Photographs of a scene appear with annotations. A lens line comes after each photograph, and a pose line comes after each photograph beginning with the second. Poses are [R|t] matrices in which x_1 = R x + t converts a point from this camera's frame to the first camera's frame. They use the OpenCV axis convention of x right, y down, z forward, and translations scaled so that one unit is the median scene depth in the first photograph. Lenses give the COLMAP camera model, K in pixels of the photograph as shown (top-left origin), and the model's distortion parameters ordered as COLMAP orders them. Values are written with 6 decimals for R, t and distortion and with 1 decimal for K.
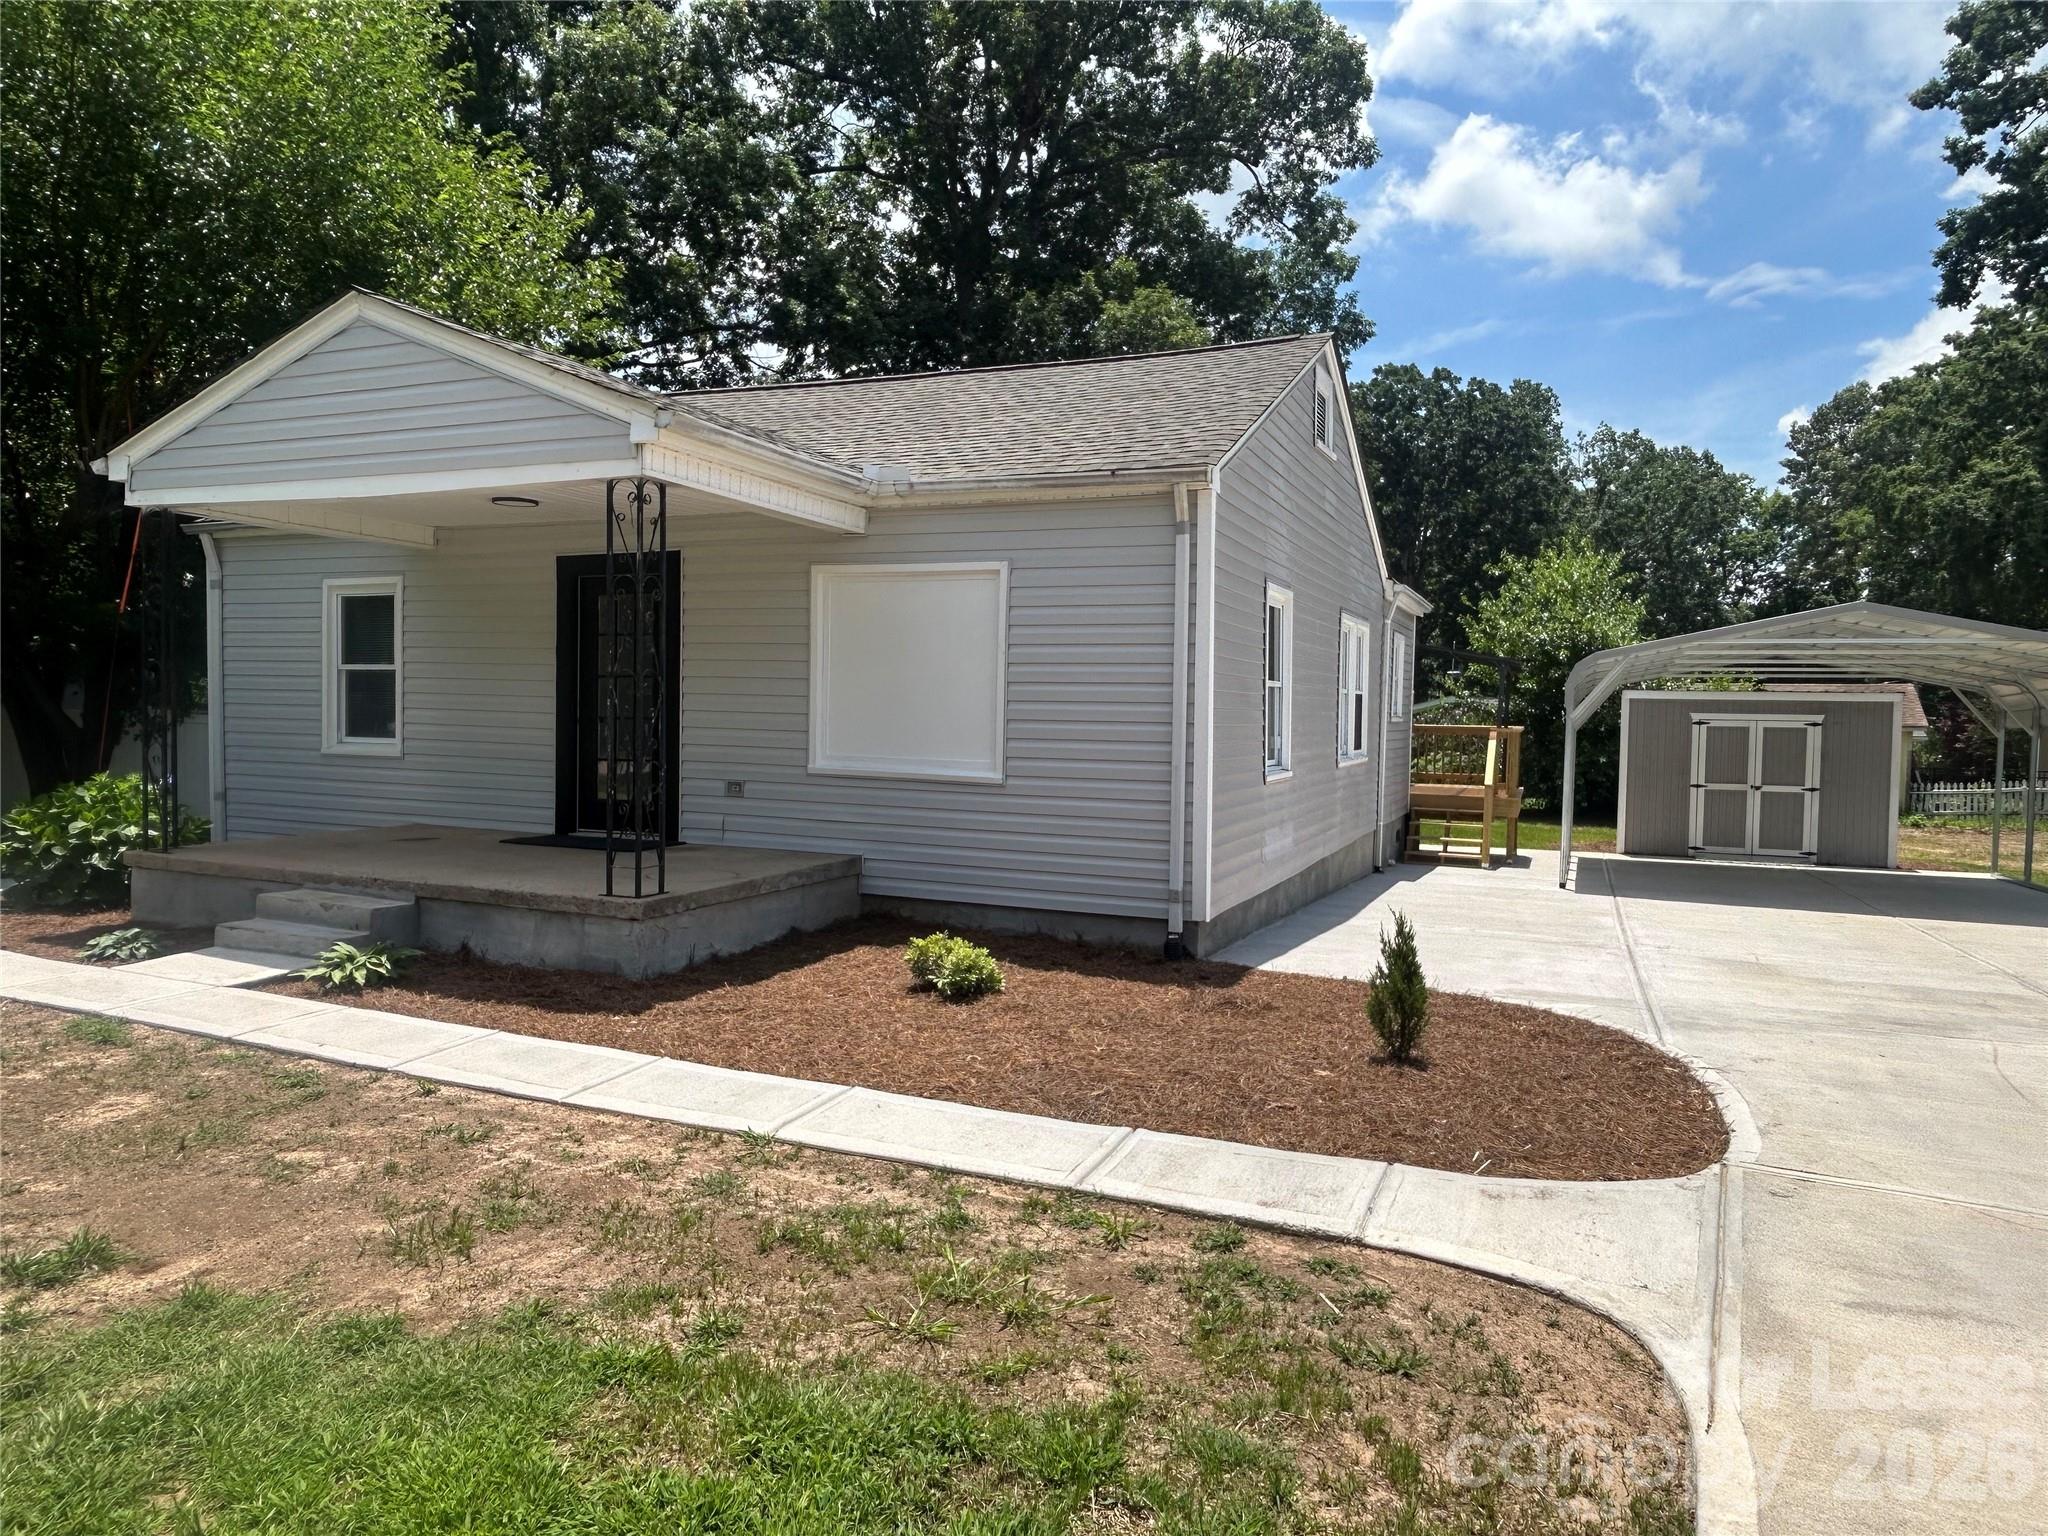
lens RADIAL K [[1294.3, 0, 1024.0], [0, 1294.3, 768.0], [0, 0, 1]] dist [0.001918, -0.001314]
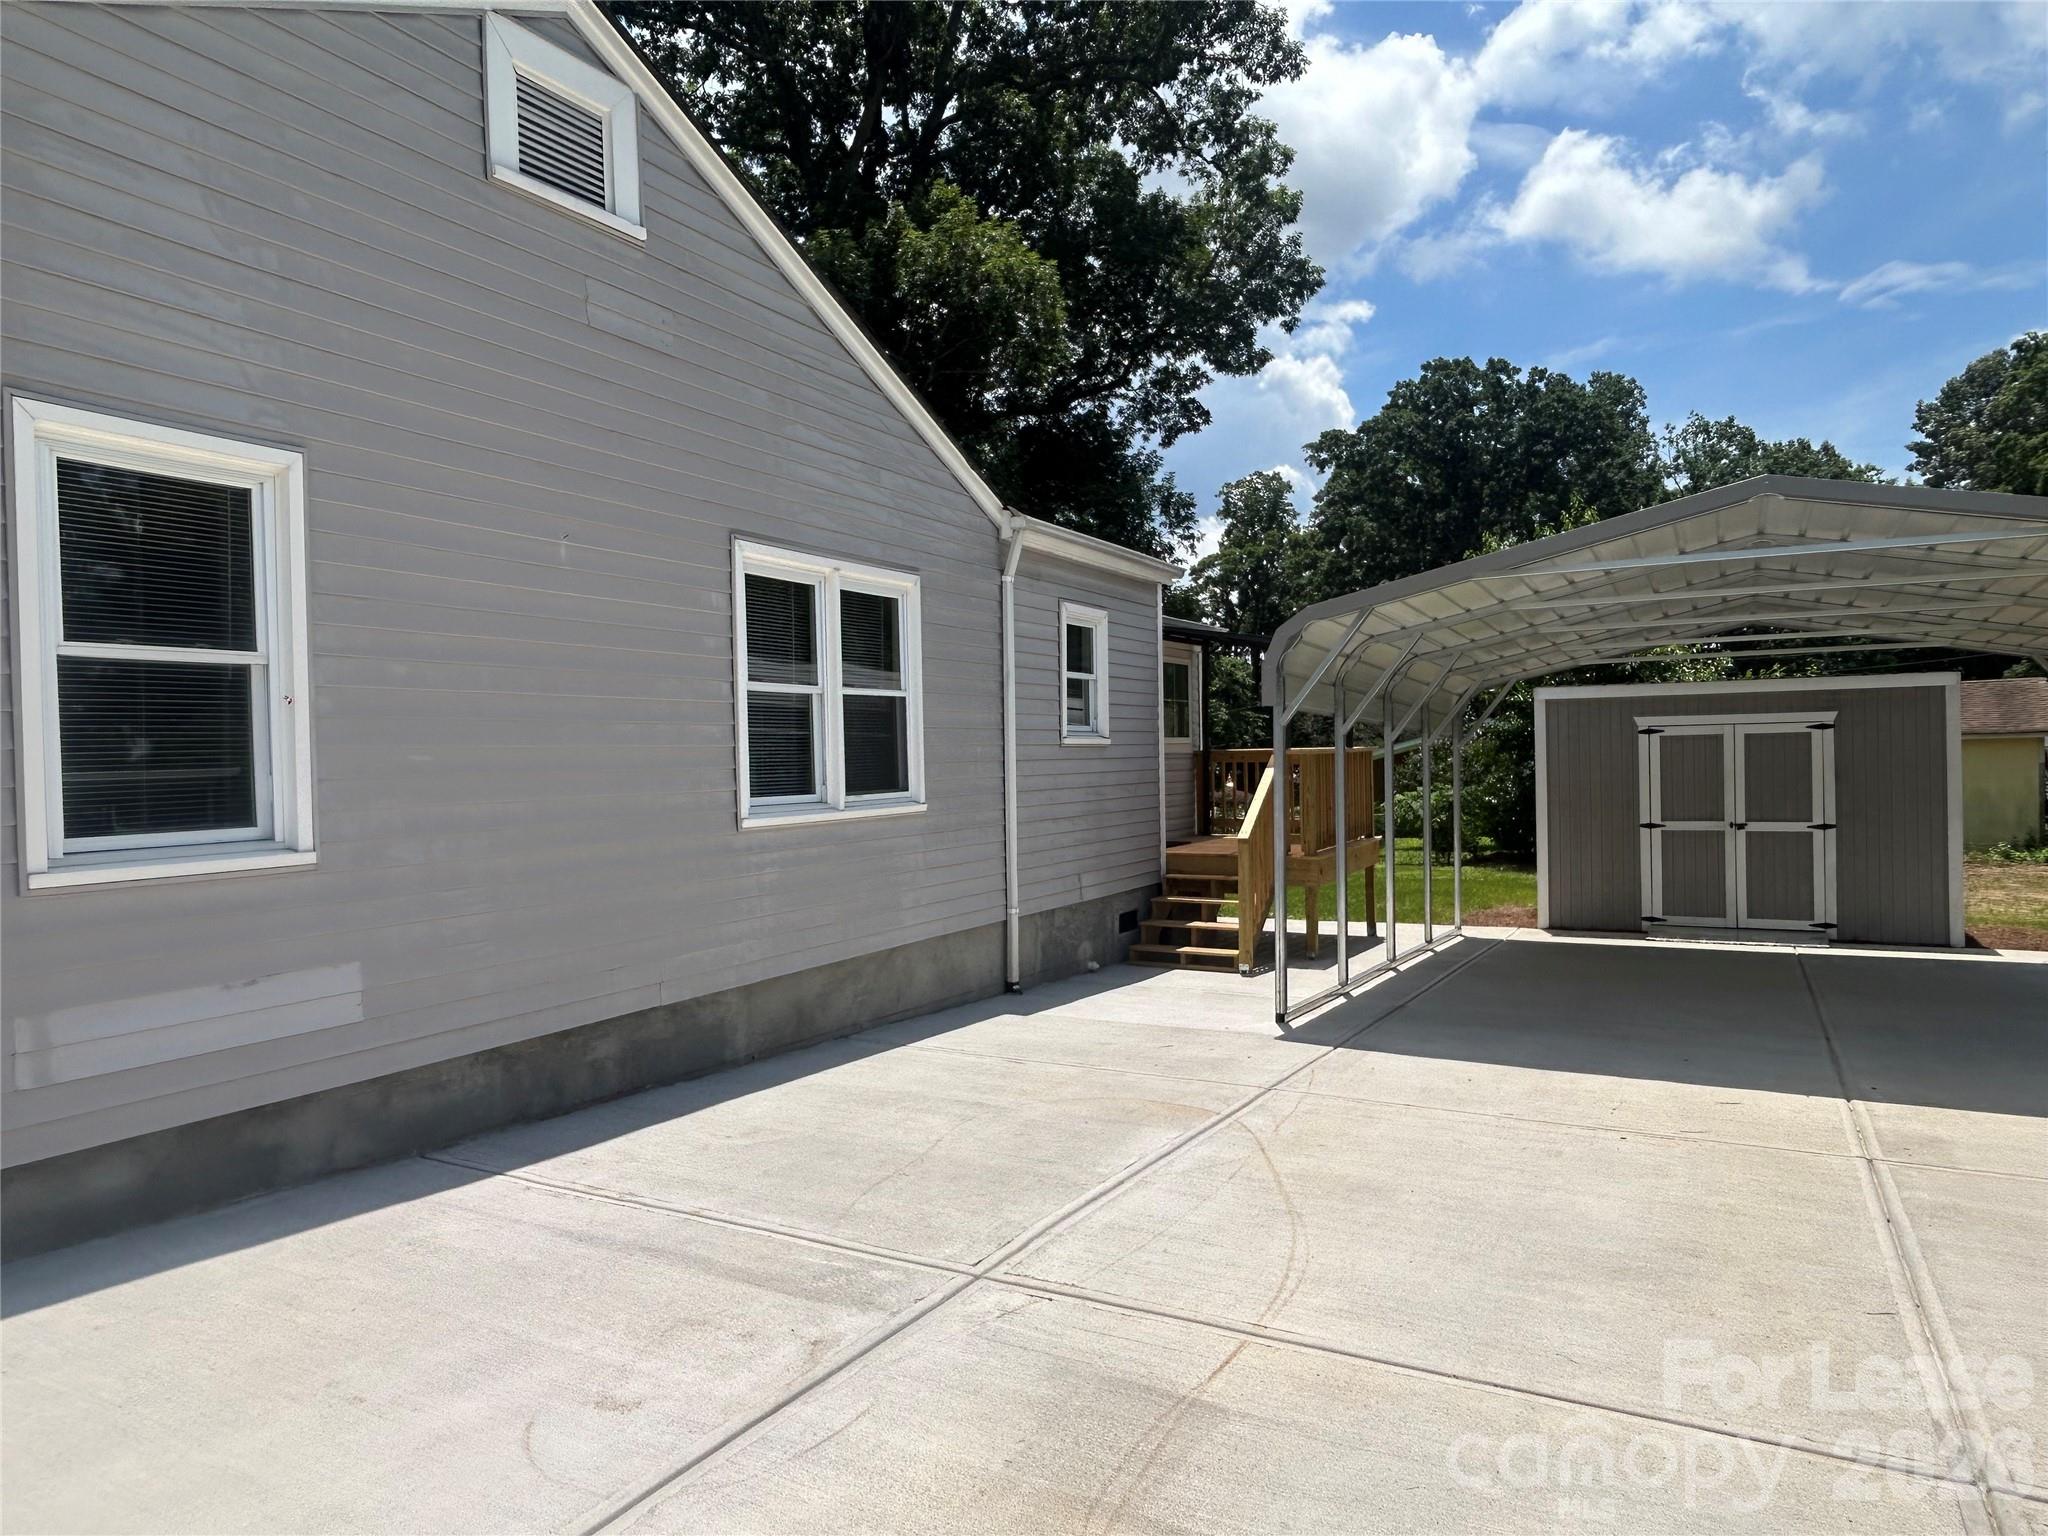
lens RADIAL K [[1283.8, 0, 1024.0], [0, 1283.8, 768.0], [0, 0, 1]] dist [-0.004562, -0.015982]
pose [[0.994607, -0.033248, -0.098241, 0.153001], [0.029855, 0.998912, -0.035816, -0.001006], [0.099325, 0.032690, 0.994518, 0.179708]]
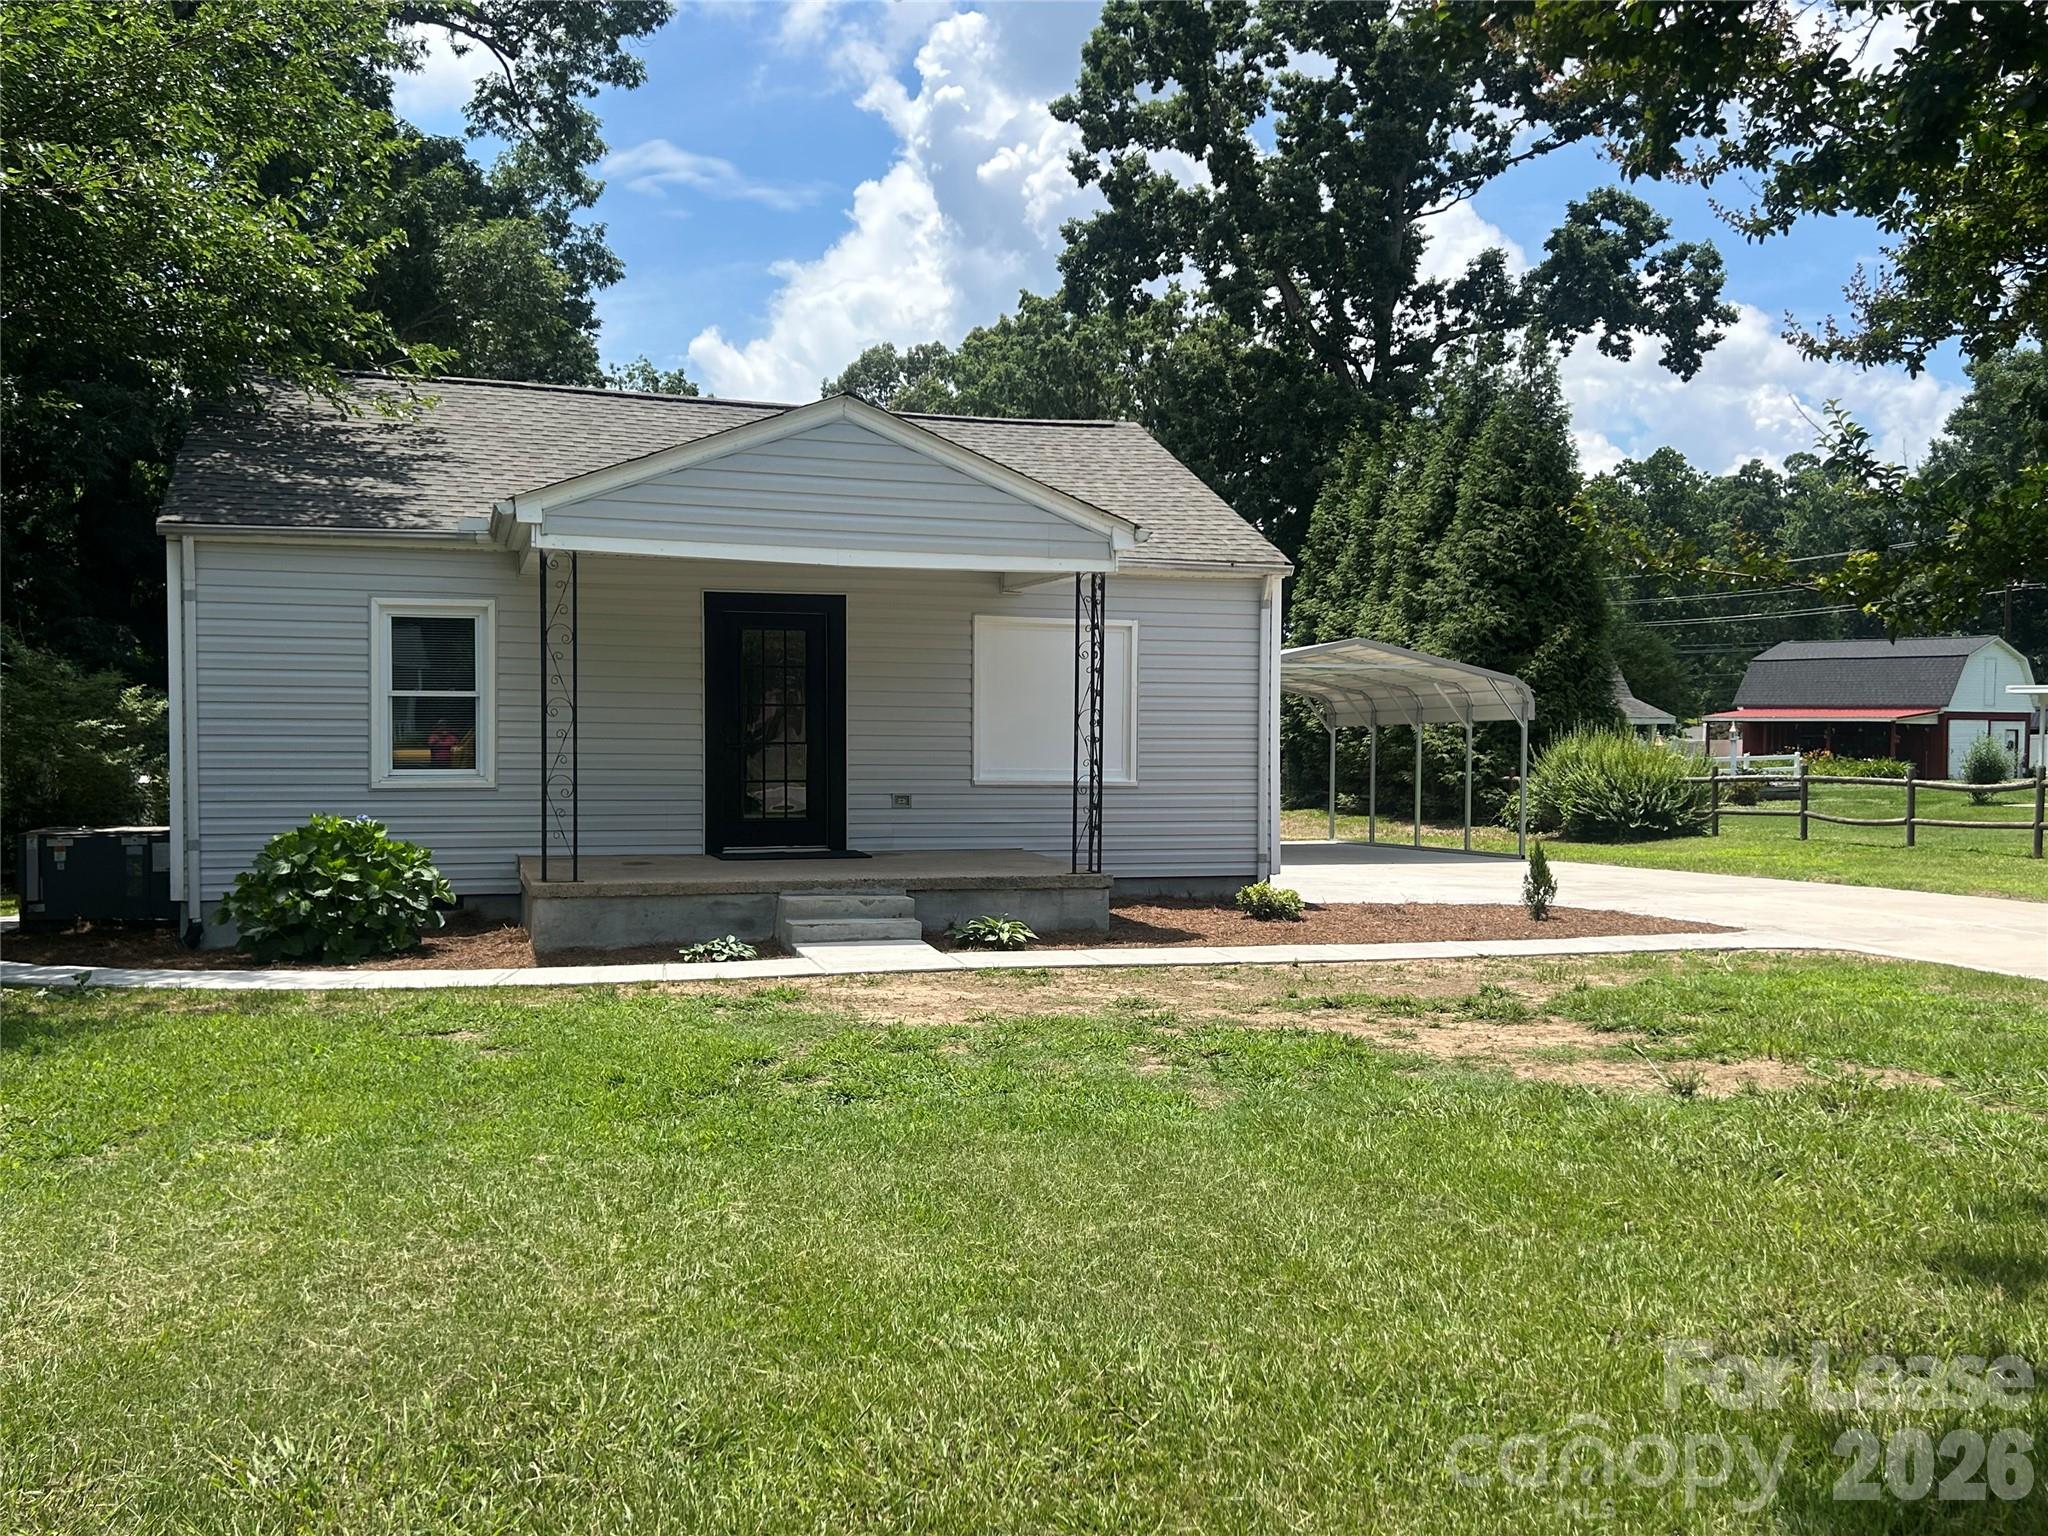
lens RADIAL K [[1863.8, 0, 1024.0], [0, 1863.8, 768.0], [0, 0, 1]] dist [-0.009213, -0.005204]
pose [[0.760619, -0.027481, 0.648616, -0.337414], [0.035628, 0.999365, 0.000562, -0.002971], [-0.648220, 0.022682, 0.761115, -0.097037]]
